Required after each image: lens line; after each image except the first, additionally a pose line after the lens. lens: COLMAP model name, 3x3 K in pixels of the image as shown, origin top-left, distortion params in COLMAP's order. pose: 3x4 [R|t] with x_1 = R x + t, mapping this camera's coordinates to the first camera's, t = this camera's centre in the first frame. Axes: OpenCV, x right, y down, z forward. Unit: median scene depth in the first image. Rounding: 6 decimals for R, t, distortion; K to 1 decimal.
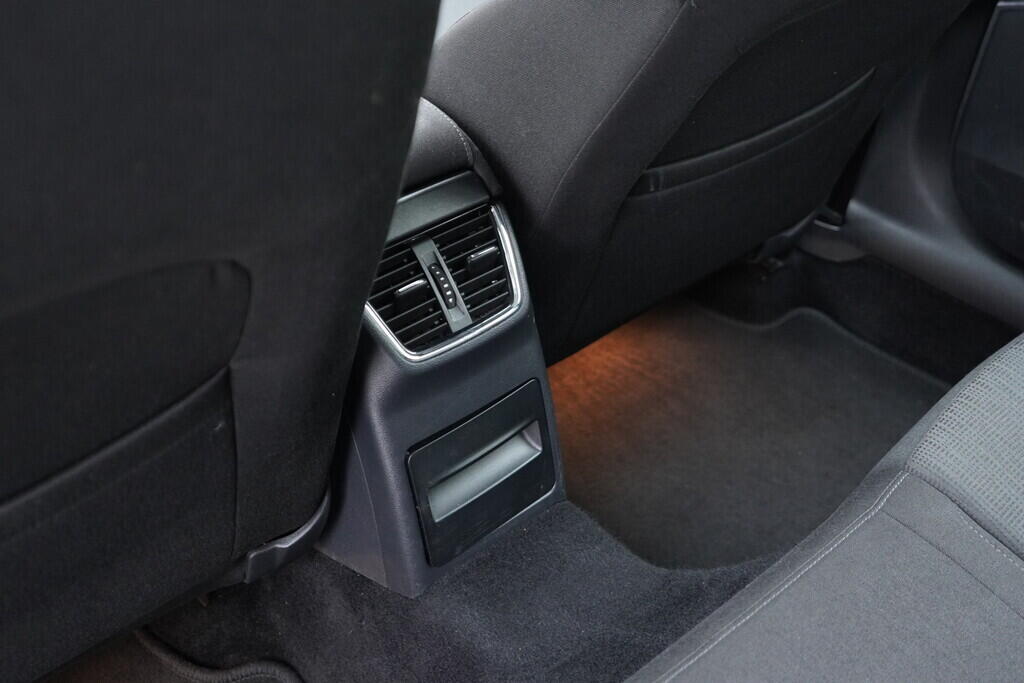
lens RADIAL K [[1029.9, 0, 512.0], [0, 1029.9, 341.5], [0, 0, 1]] dist [-0.002717, 0.006098]
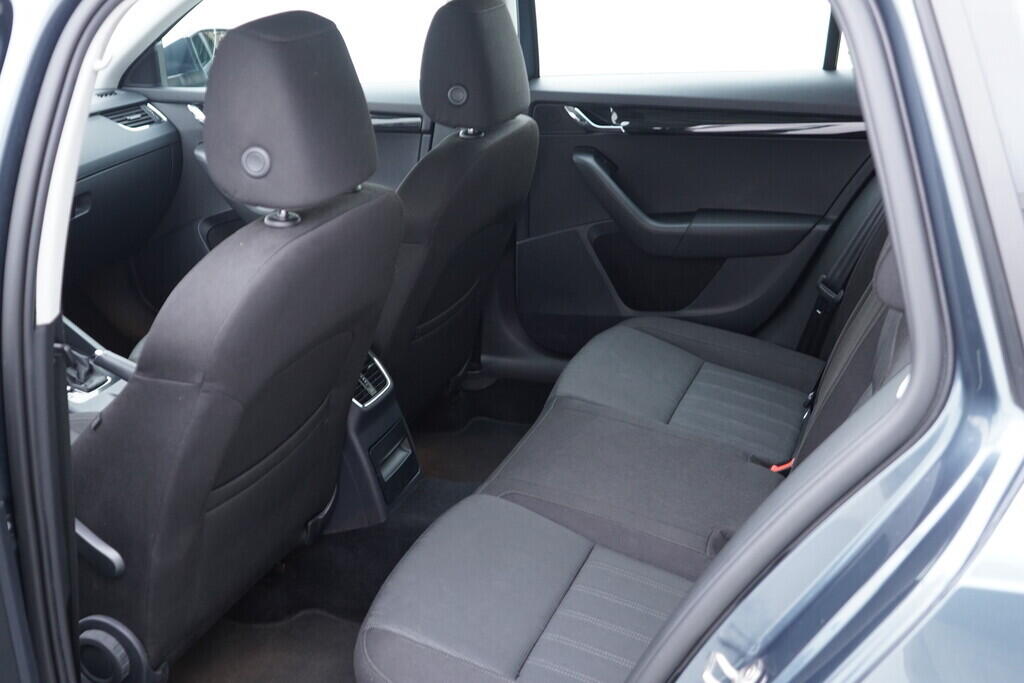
lens RADIAL K [[1163.1, 0, 512.0], [0, 1163.1, 341.5], [0, 0, 1]] dist [-0.012583, 0.057887]
pose [[0.871809, -0.214511, 0.440381, -0.857871], [0.354272, 0.896979, -0.264422, 0.648035], [-0.338291, 0.386540, 0.857990, -1.365881]]
